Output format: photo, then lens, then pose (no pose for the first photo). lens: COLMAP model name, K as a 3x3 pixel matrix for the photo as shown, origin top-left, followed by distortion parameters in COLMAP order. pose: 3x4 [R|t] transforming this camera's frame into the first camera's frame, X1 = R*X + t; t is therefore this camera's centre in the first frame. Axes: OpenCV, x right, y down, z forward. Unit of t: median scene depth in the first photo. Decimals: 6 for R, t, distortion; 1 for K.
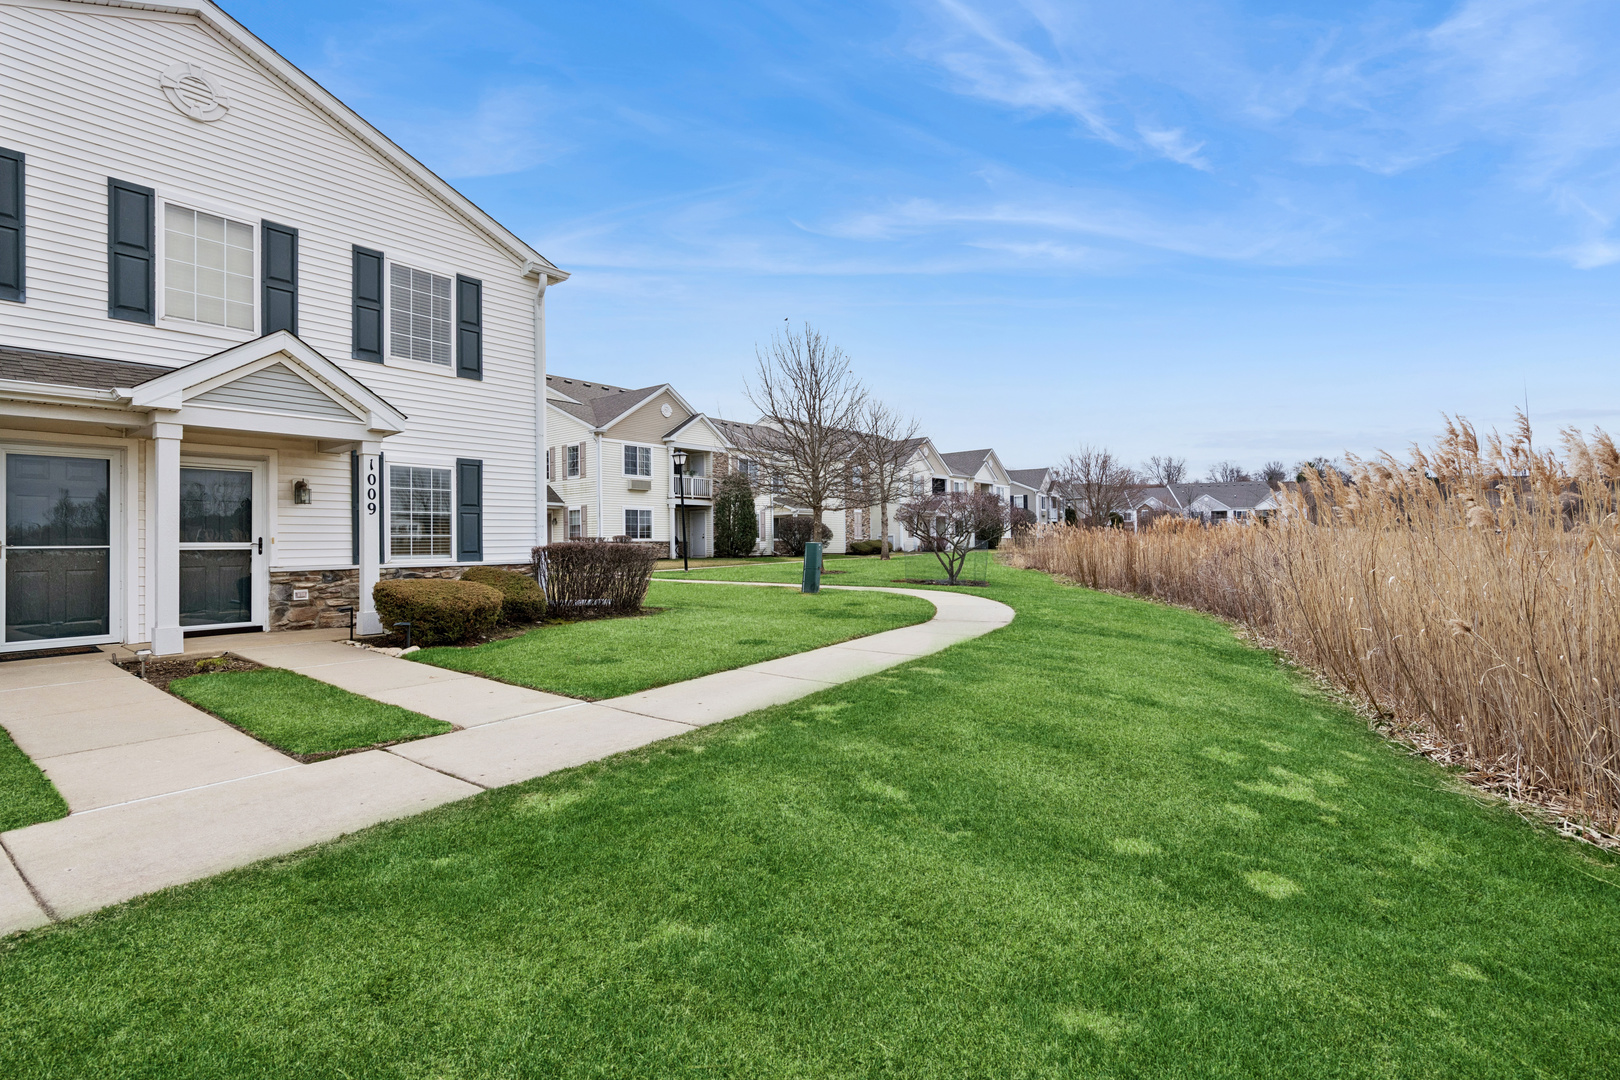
lens RADIAL K [[785.9, 0, 807.6], [0, 785.9, 535.0], [0, 0, 1]] dist [0.001648, -0.000517]
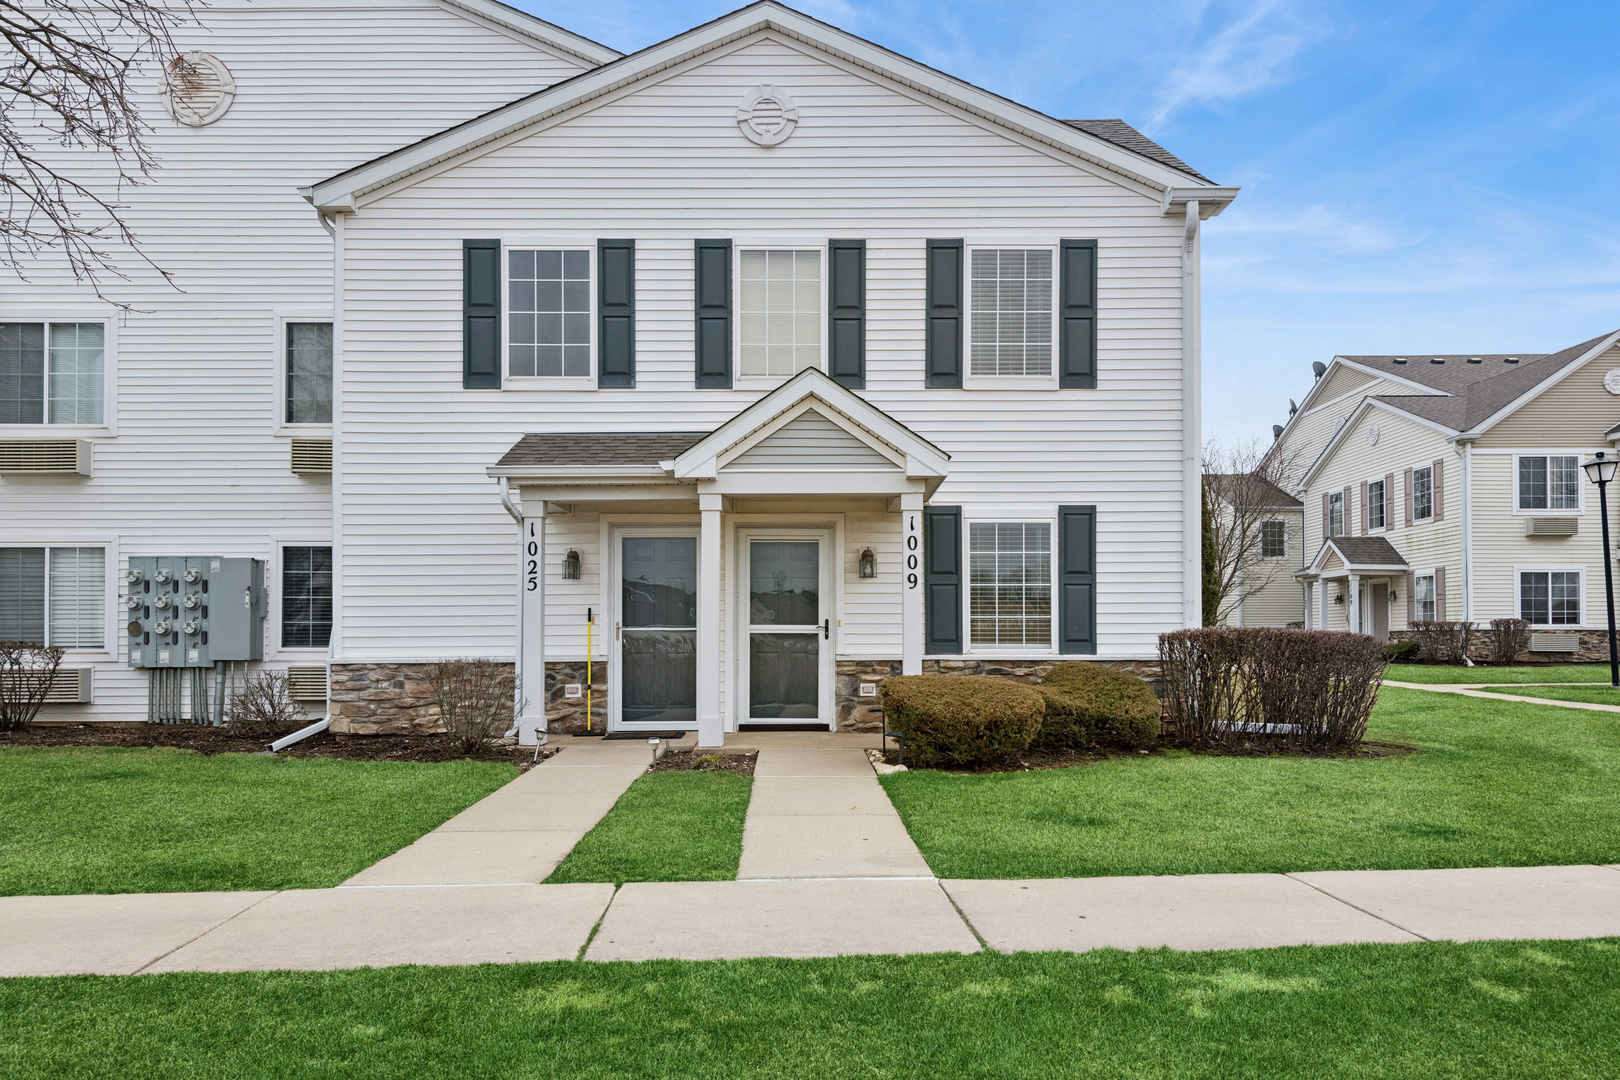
lens RADIAL K [[1125.1, 0, 809.2], [0, 1125.1, 629.4], [0, 0, 1]] dist [0.023466, 0.000862]
pose [[0.604172, 0.003781, -0.796845, 0.232312], [0.001369, 0.999982, 0.005783, 0.006424], [0.796853, -0.004585, 0.604156, 0.235590]]
